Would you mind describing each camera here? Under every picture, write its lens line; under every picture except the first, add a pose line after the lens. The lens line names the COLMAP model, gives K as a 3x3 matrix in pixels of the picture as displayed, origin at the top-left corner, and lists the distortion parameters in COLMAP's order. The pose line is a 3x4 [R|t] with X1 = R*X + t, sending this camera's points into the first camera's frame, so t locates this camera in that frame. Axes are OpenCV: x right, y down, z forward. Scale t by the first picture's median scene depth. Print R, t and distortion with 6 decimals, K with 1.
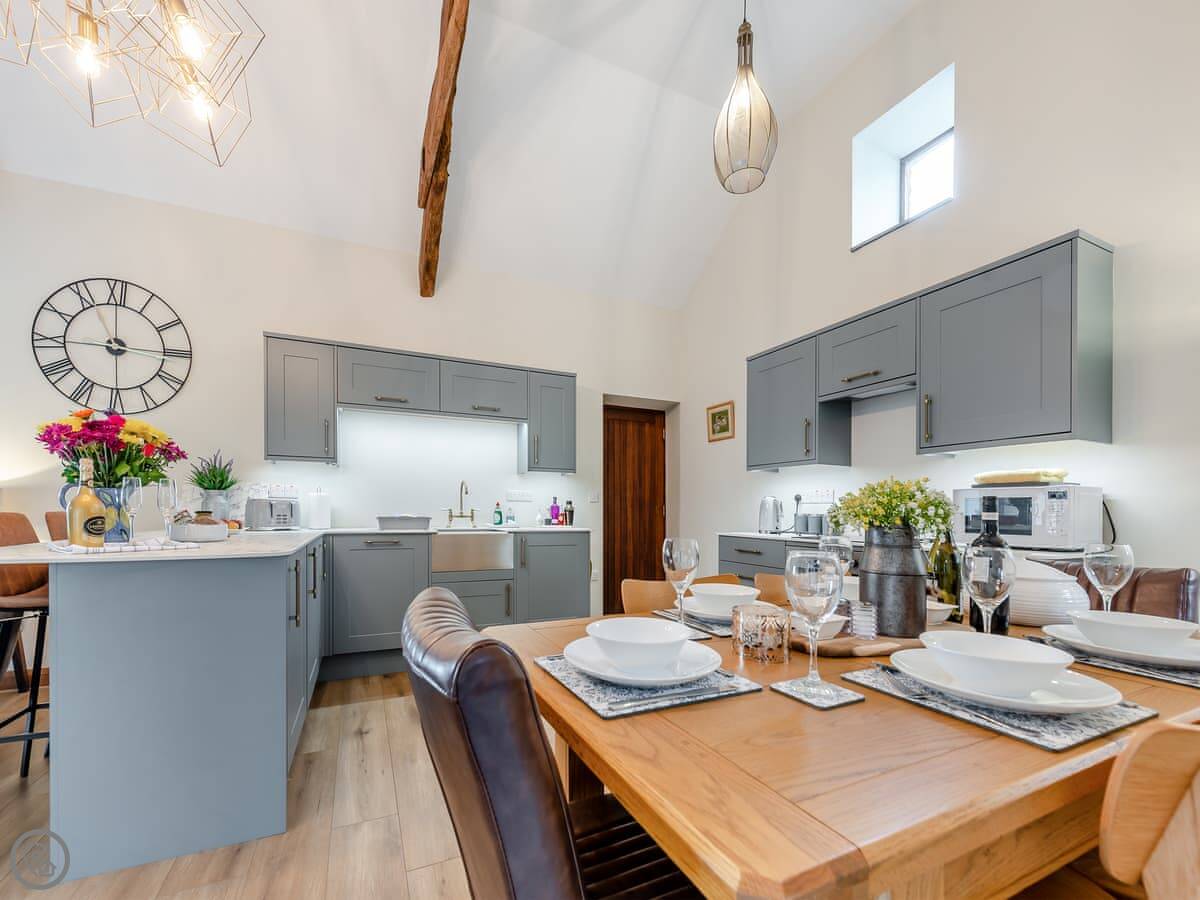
lens RADIAL K [[489.2, 0, 572.2], [0, 489.2, 507.2], [0, 0, 1]] dist [0.017040, -0.000507]
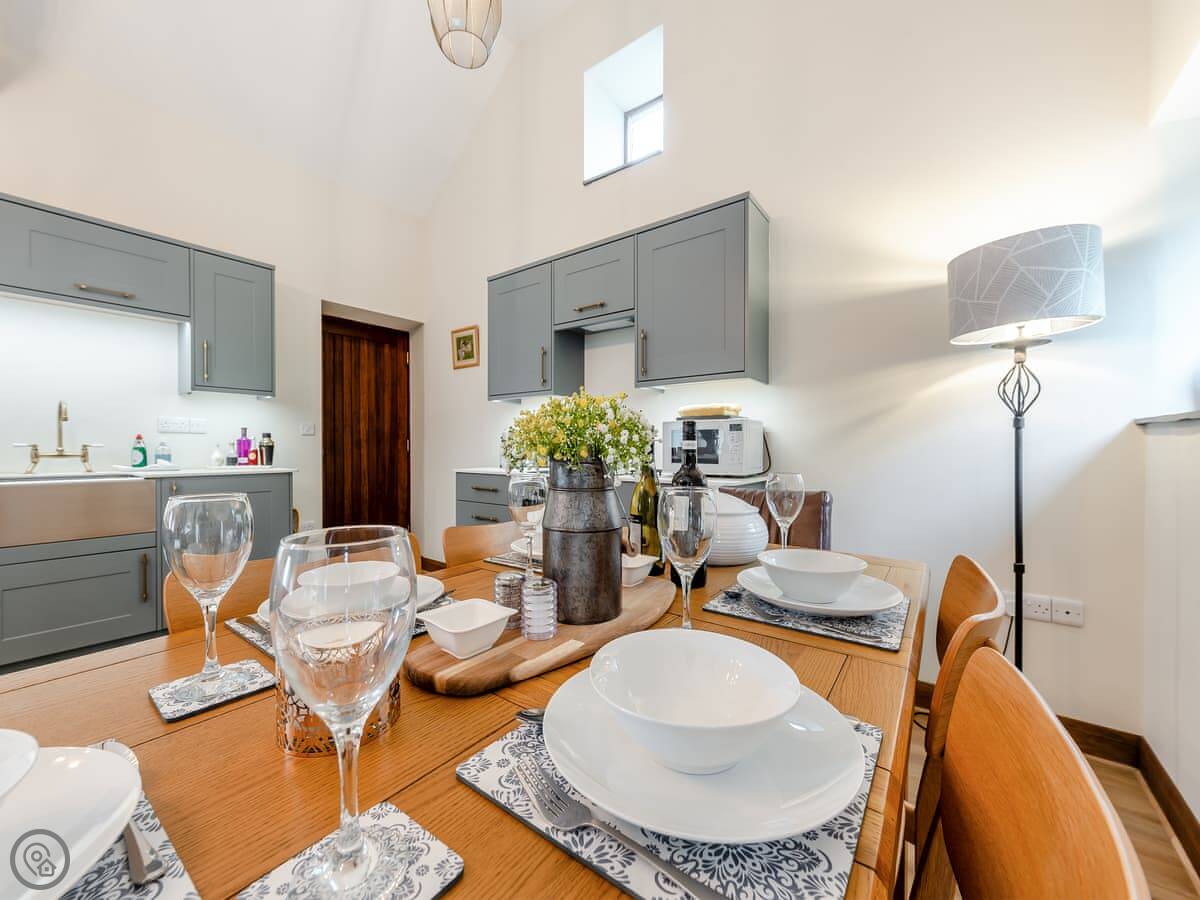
lens RADIAL K [[481.2, 0, 596.6], [0, 481.2, 454.8], [0, 0, 1]] dist [0.000279, -0.000295]
pose [[0.872419, -0.016486, 0.488481, 0.110985], [0.003892, 0.999634, 0.026785, 0.004382], [-0.488743, -0.021466, 0.872163, 0.131815]]
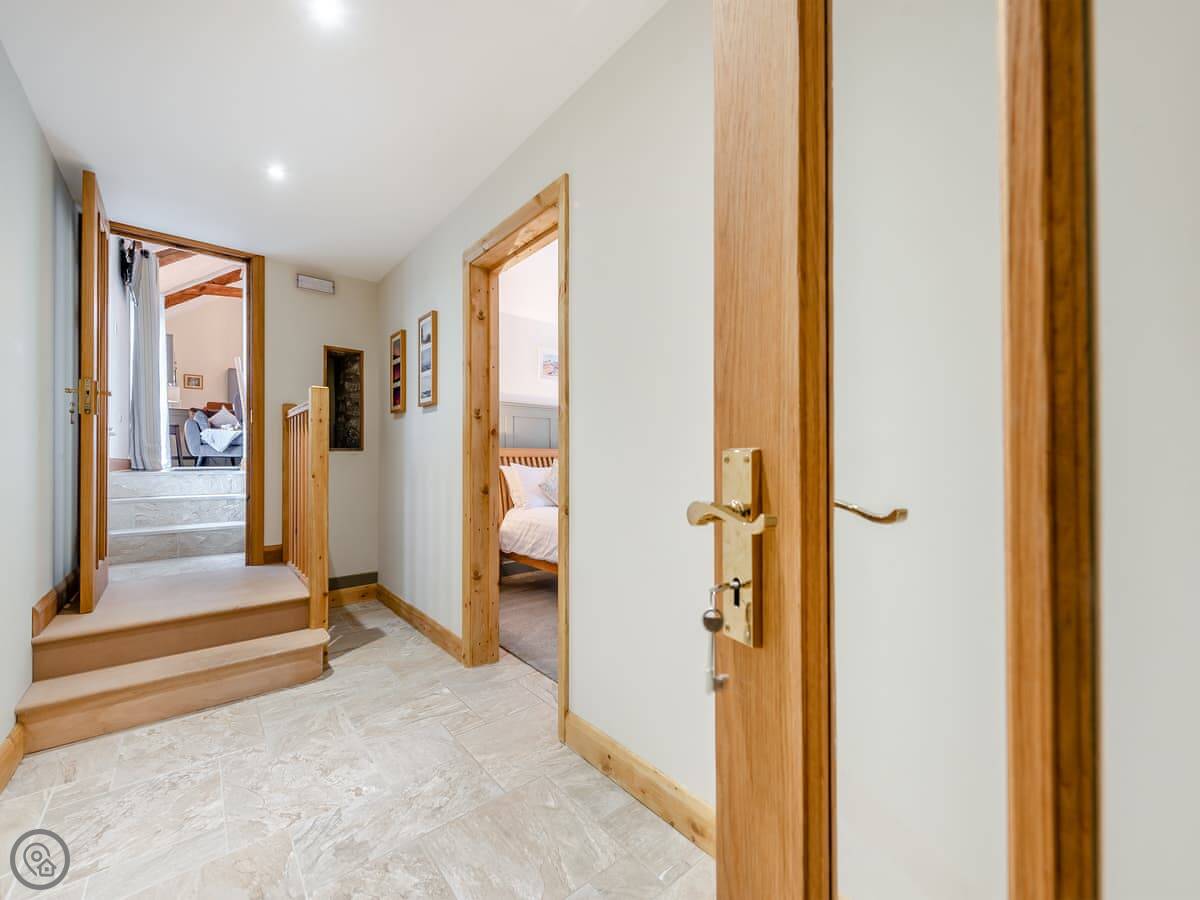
lens RADIAL K [[486.3, 0, 600.0], [0, 486.3, 450.0], [0, 0, 1]] dist [0.002444, 0.000200]
pose [[-0.290514, 0.009506, 0.956824, -3.989571], [-0.004546, 0.999926, -0.011314, 0.299578], [-0.956860, -0.007637, -0.290449, -0.448469]]
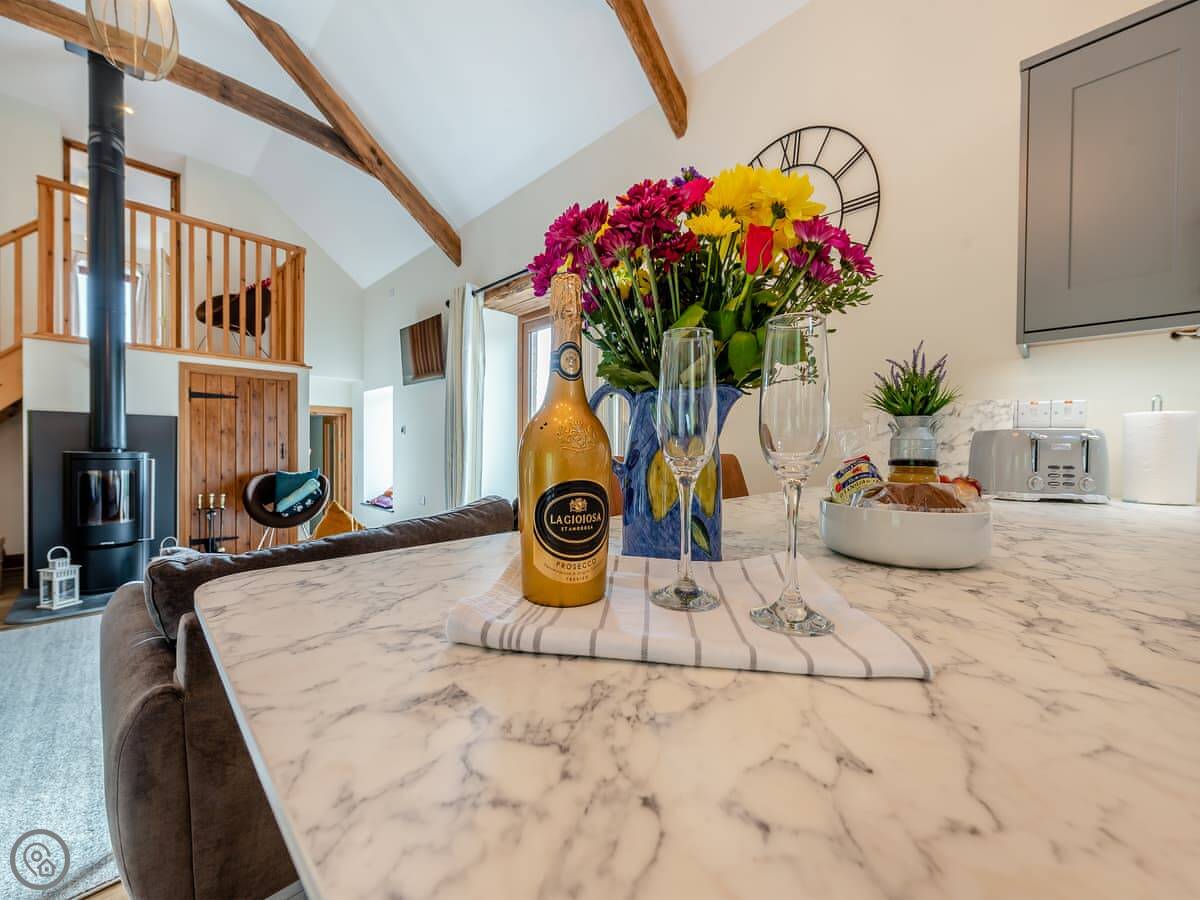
lens RADIAL K [[481.2, 0, 596.6], [0, 481.2, 454.8], [0, 0, 1]] dist [0.000279, -0.000295]
pose [[0.360658, 0.011046, -0.932633, -0.365025], [-0.001671, 0.999936, 0.011197, 0.005180], [0.932697, -0.002480, 0.360653, 0.495211]]
